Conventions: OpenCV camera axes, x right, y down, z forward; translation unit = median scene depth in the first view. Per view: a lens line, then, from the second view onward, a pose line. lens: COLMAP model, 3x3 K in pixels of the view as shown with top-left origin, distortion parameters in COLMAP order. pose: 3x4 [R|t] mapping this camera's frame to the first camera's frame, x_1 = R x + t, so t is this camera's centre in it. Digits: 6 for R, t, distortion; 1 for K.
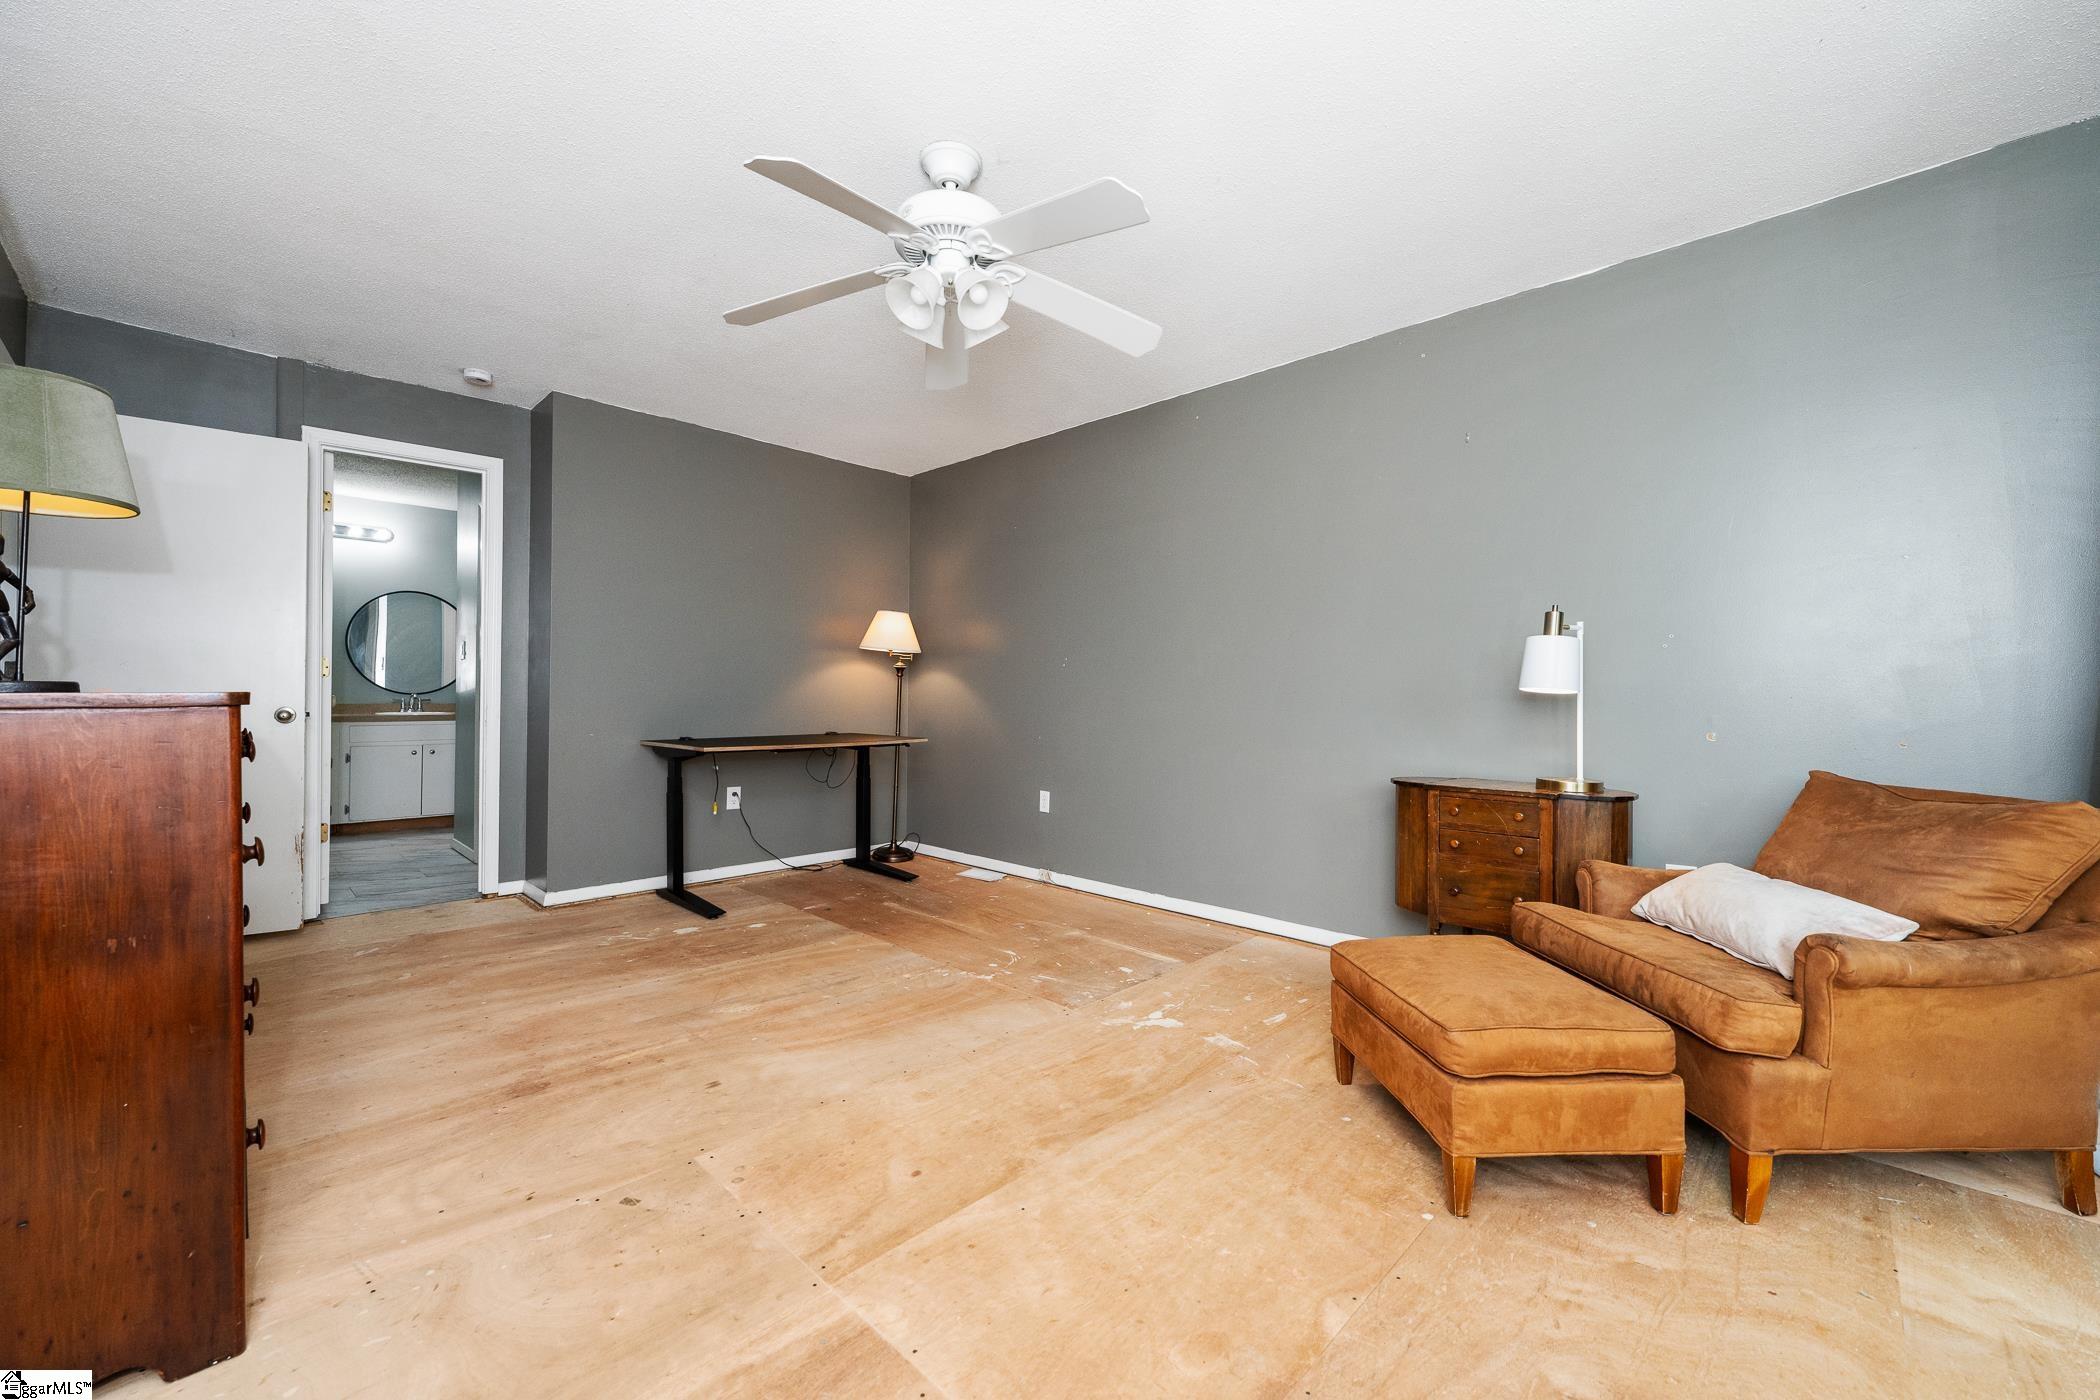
lens RADIAL K [[833.6, 0, 1041.9], [0, 833.6, 695.4], [0, 0, 1]] dist [-0.000978, -0.000422]
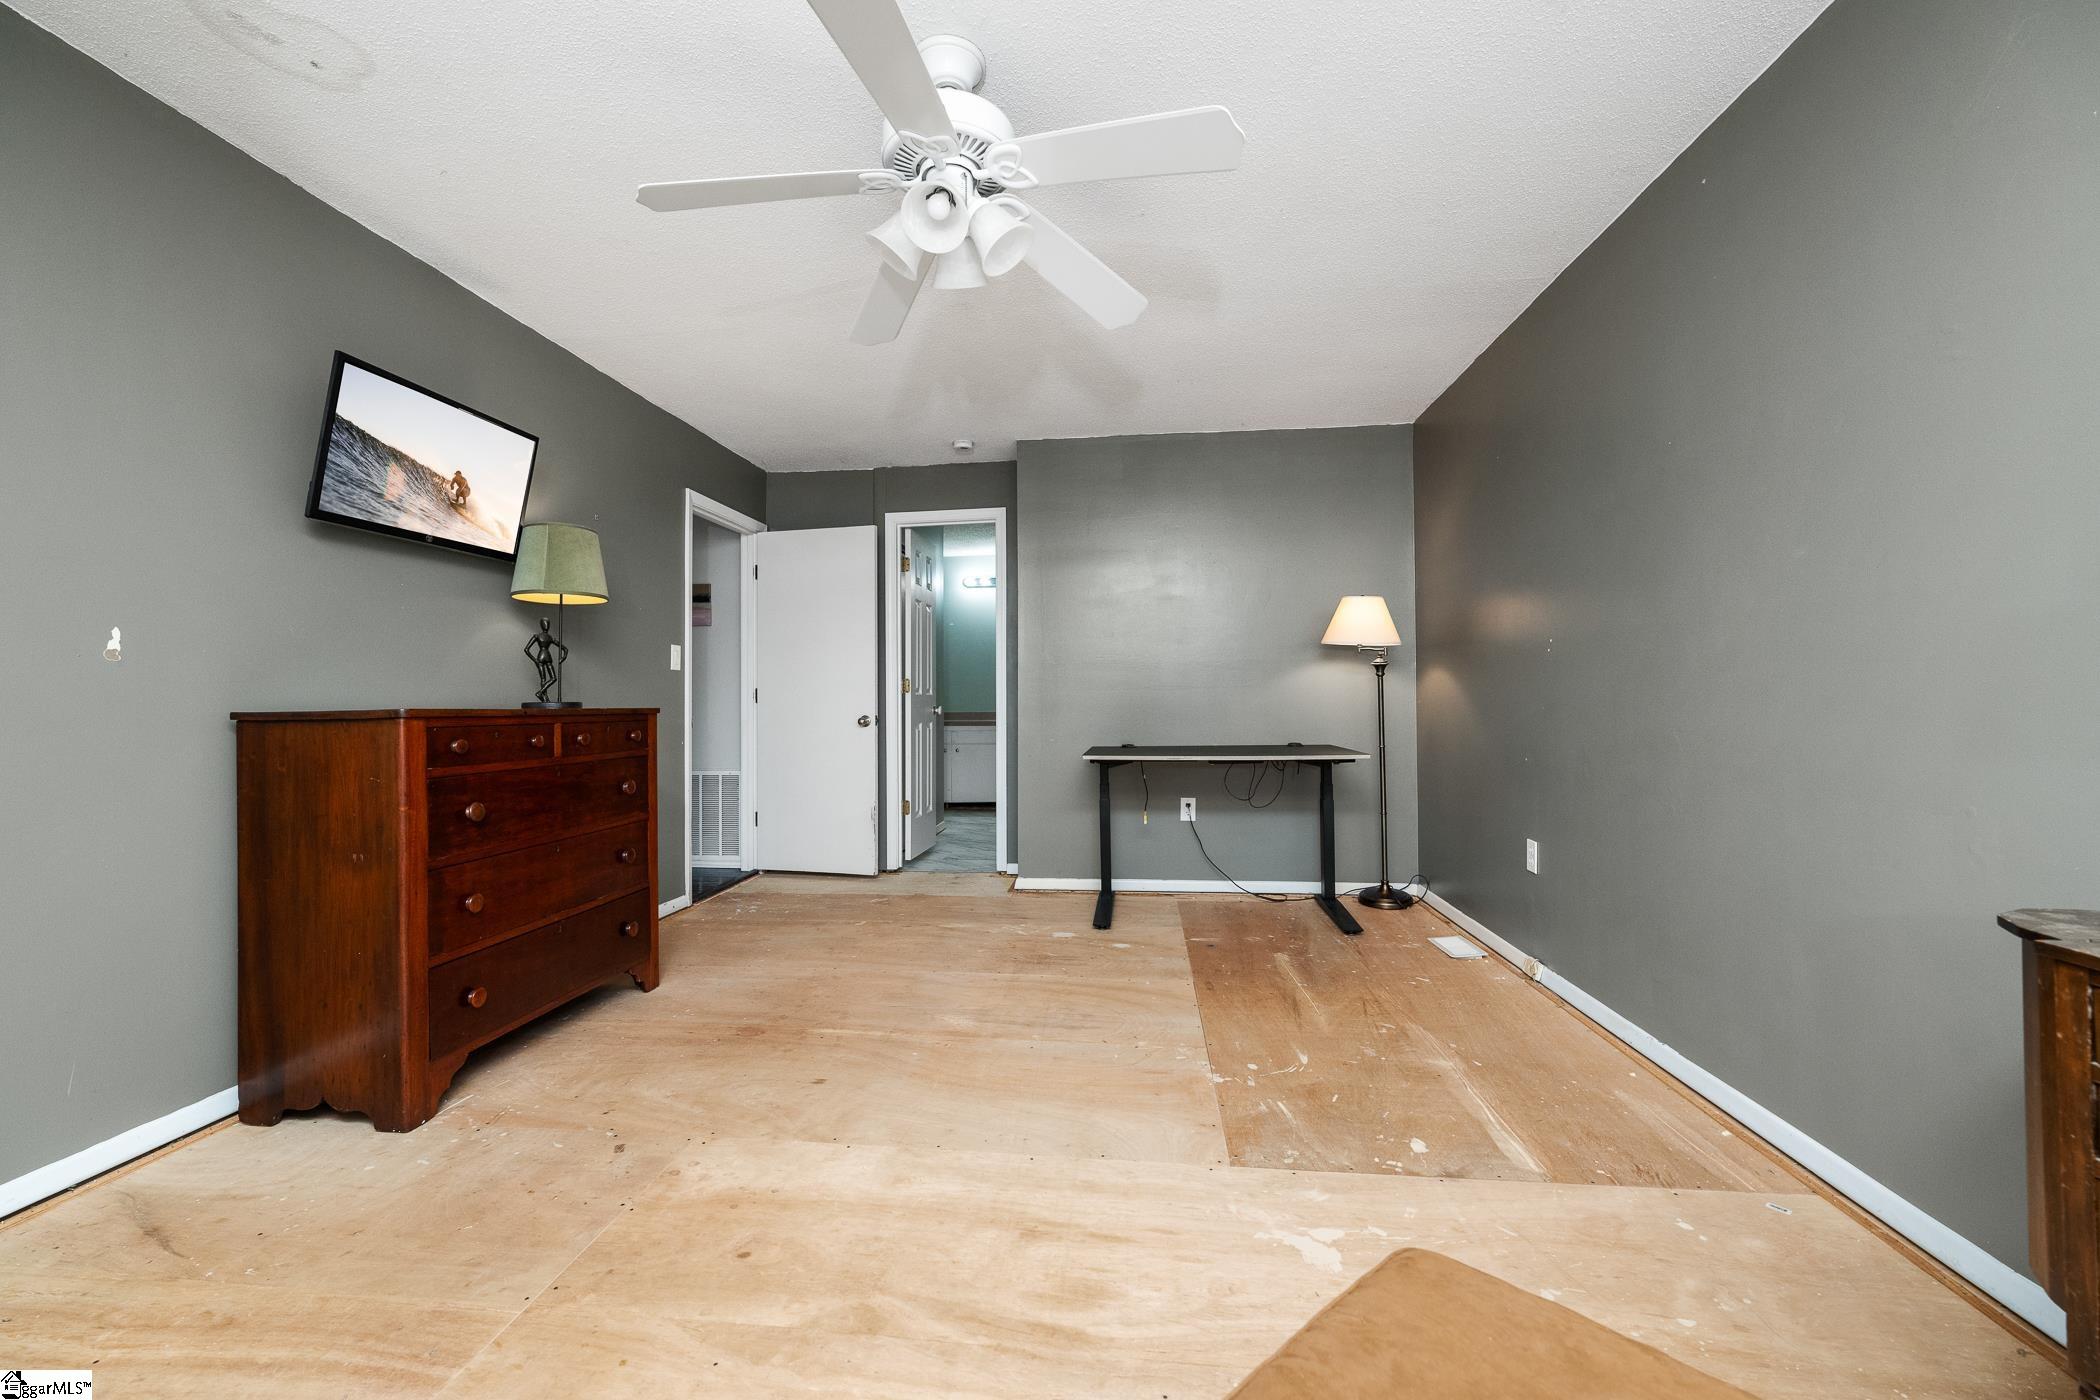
lens RADIAL K [[833.6, 0, 1034.5], [0, 833.6, 689.6], [0, 0, 1]] dist [-0.000978, -0.000422]
pose [[0.610425, -0.025111, -0.791676, 0.333174], [0.016050, 0.999684, -0.019334, 0.001573], [0.791911, -0.000904, 0.610635, 0.319859]]
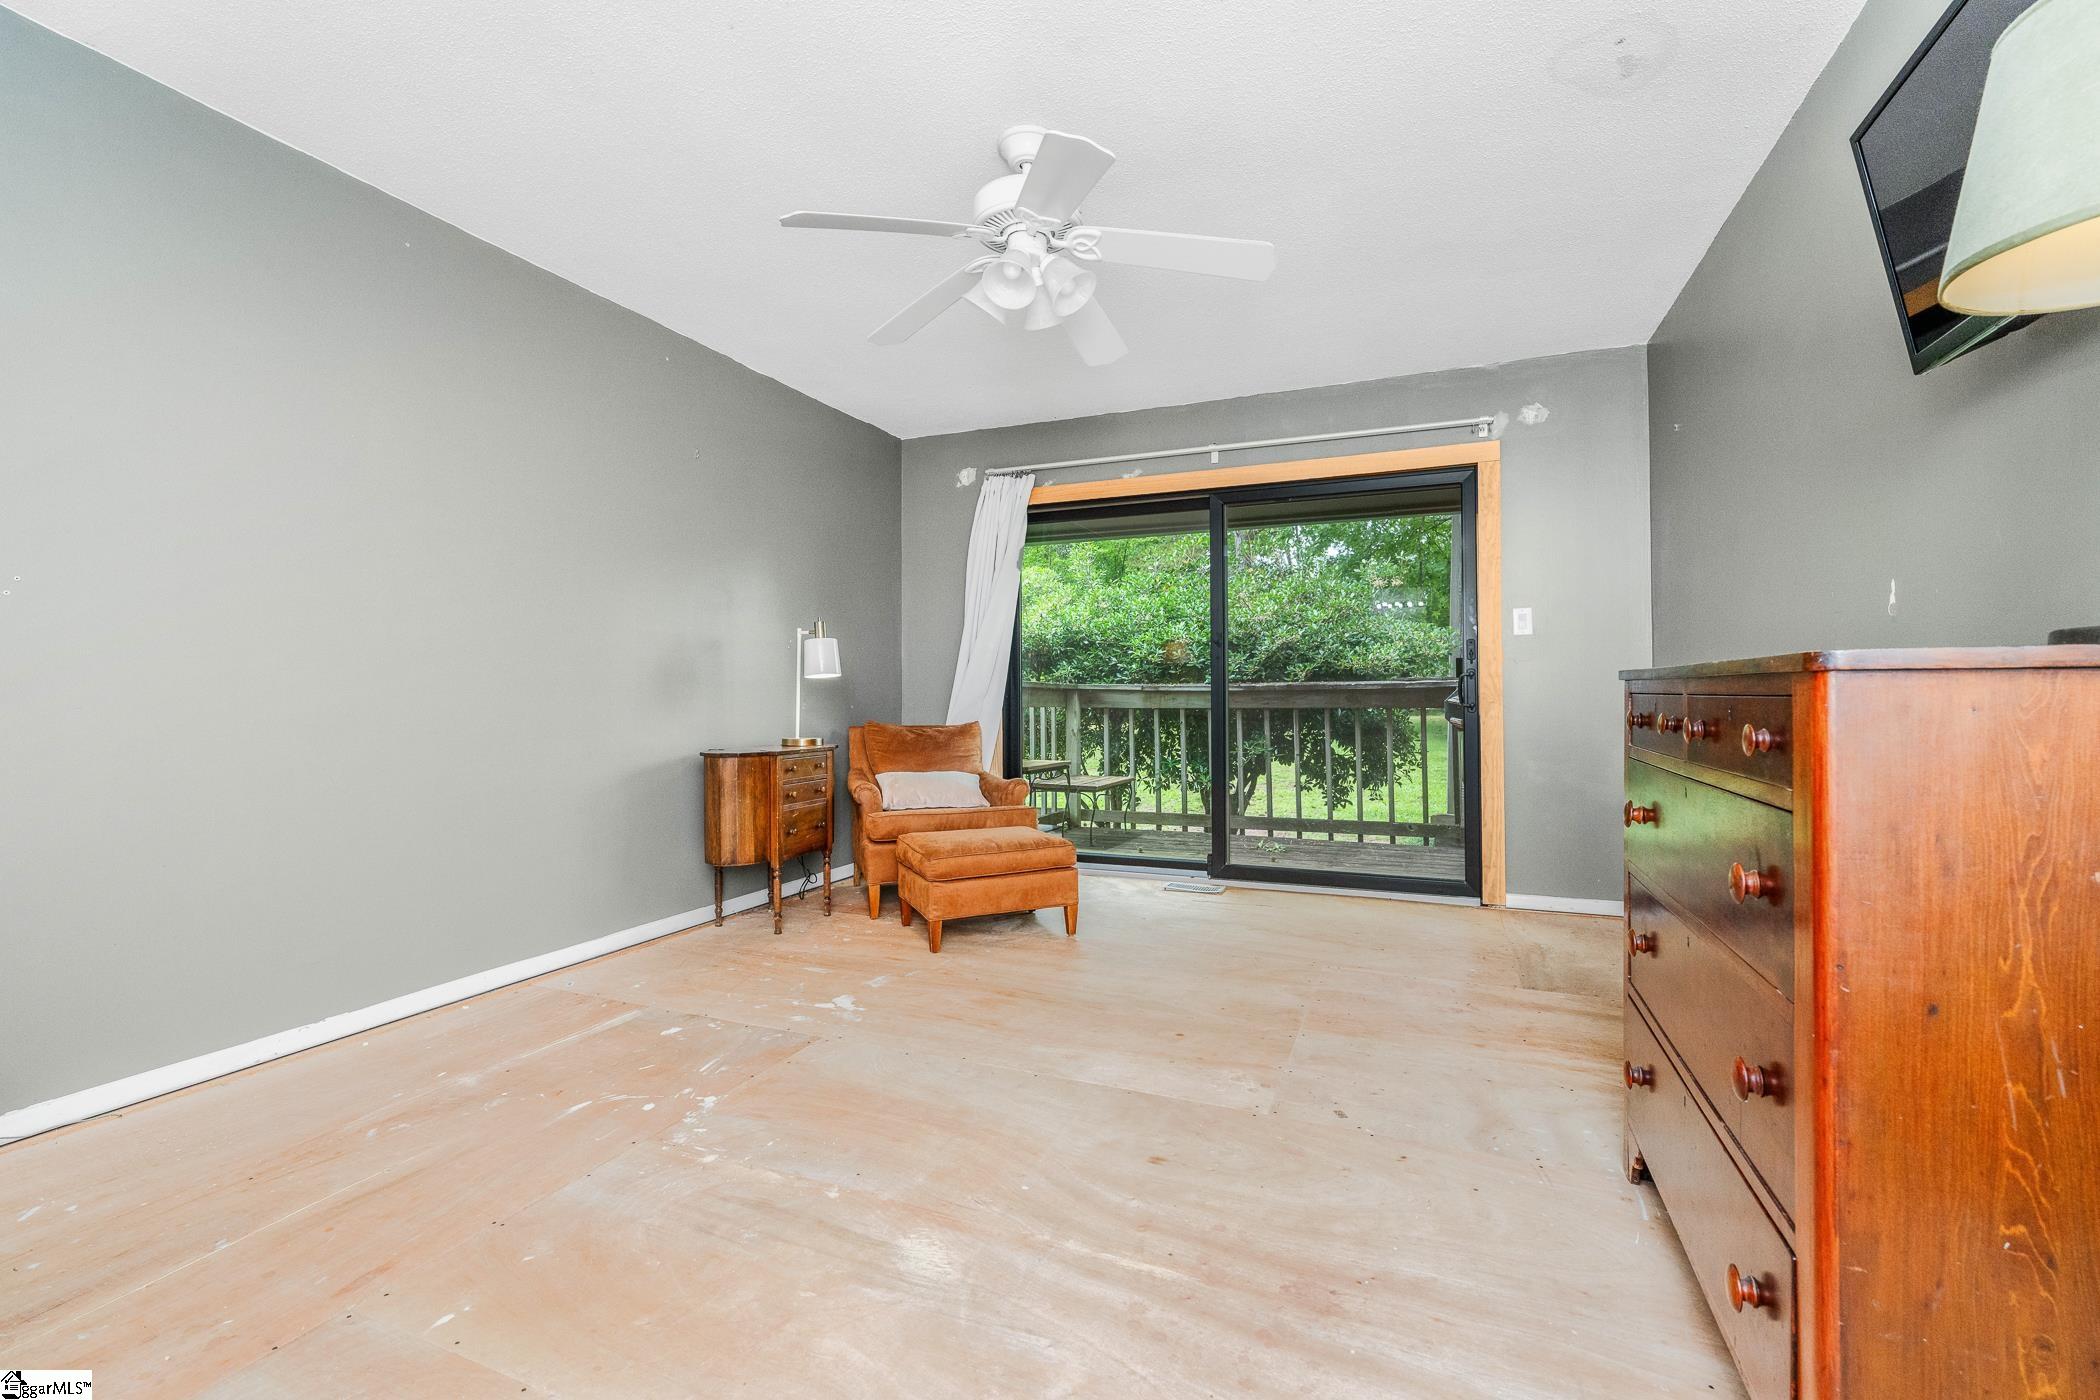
lens RADIAL K [[904.3, 0, 1051.5], [0, 904.3, 700.1], [0, 0, 1]] dist [-0.002129, -0.000066]
pose [[-0.379265, -0.013050, 0.925196, -0.635262], [-0.005800, 0.999914, 0.011727, 0.008664], [-0.925270, -0.000919, -0.379308, 0.784983]]
